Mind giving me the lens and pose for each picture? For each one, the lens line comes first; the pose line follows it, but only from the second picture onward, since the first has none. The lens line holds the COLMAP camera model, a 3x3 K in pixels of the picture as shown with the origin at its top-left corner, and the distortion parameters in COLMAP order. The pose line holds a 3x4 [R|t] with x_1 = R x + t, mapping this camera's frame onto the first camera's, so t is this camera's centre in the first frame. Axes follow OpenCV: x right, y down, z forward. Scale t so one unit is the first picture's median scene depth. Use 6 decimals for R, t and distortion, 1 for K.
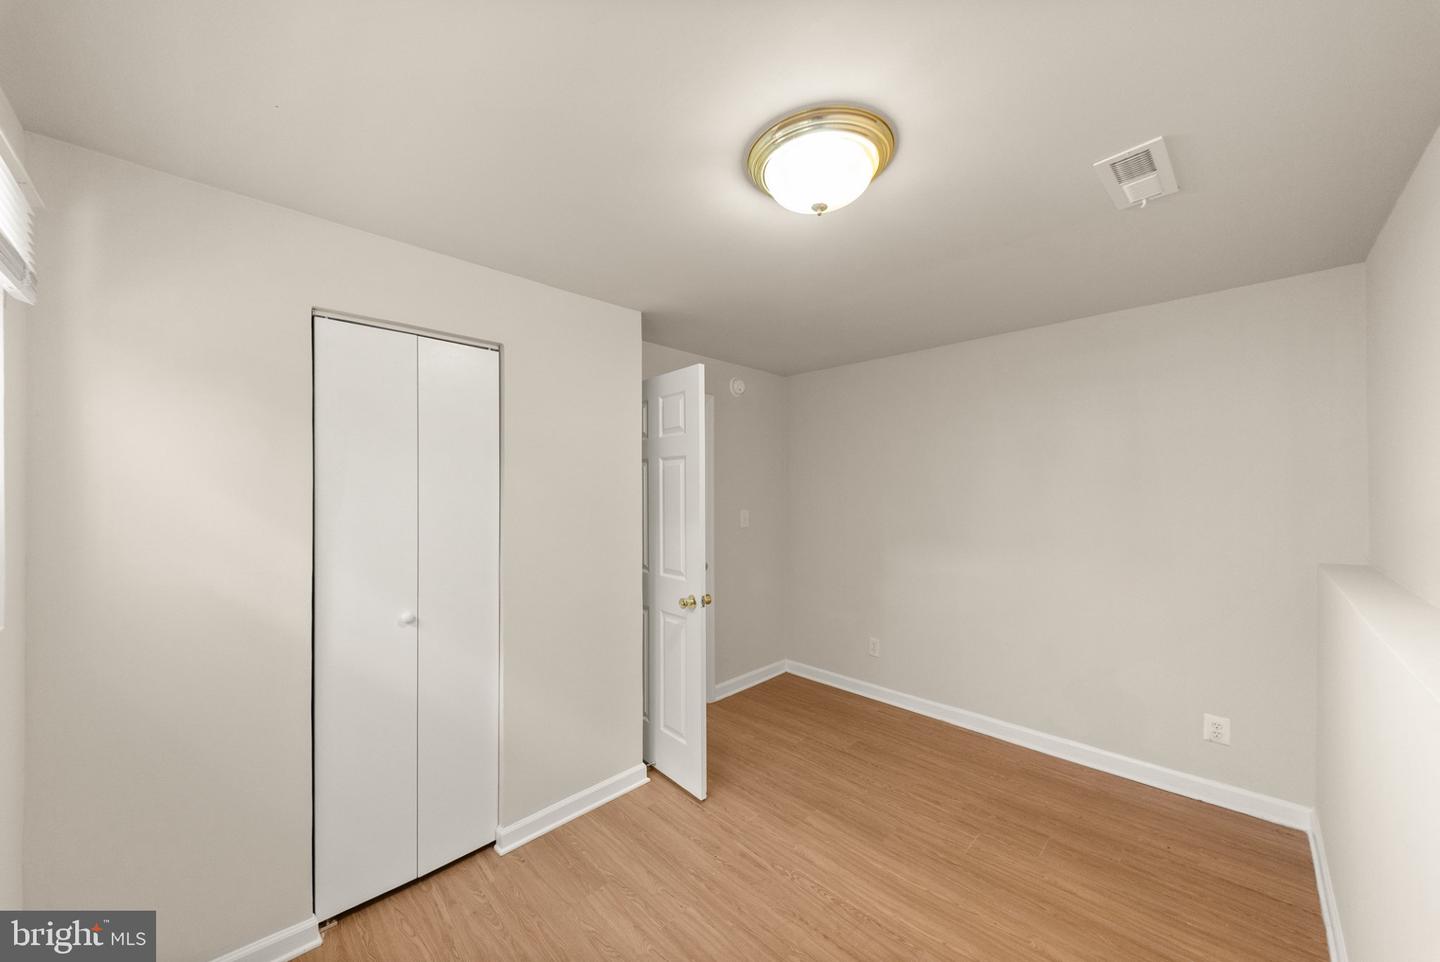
lens RADIAL K [[509.9, 0, 713.4], [0, 509.9, 487.2], [0, 0, 1]] dist [0.009973, -0.003993]
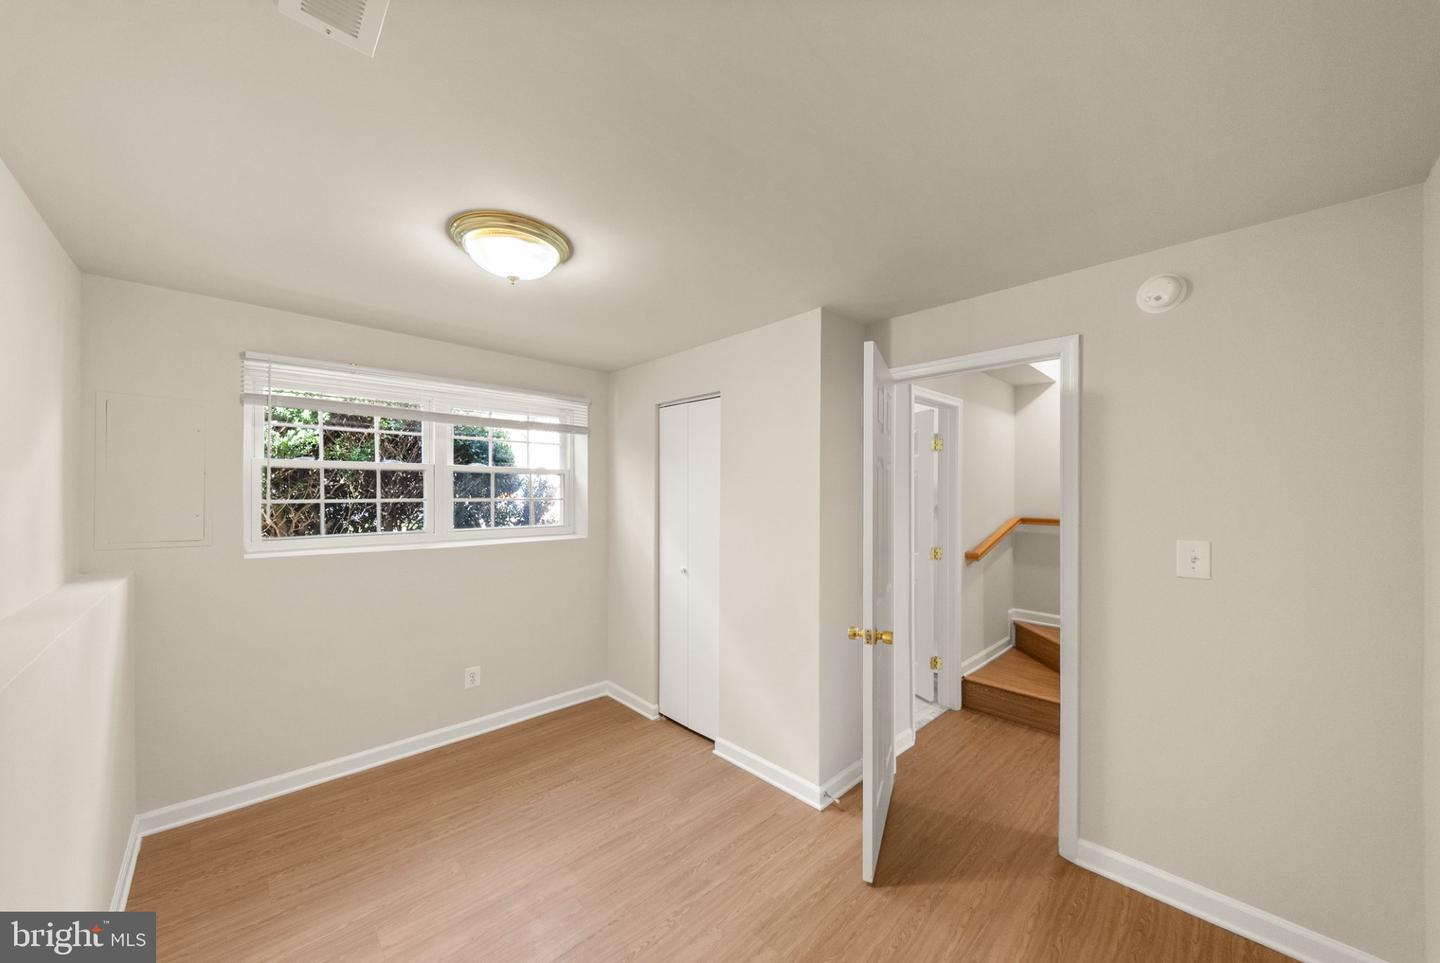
lens RADIAL K [[509.9, 0, 713.9], [0, 509.9, 487.3], [0, 0, 1]] dist [0.009973, -0.003993]
pose [[-0.009146, -0.007518, -0.999930, 1.027496], [0.001061, 0.999971, -0.007528, -0.003780], [0.999958, -0.001130, -0.009137, 1.040308]]
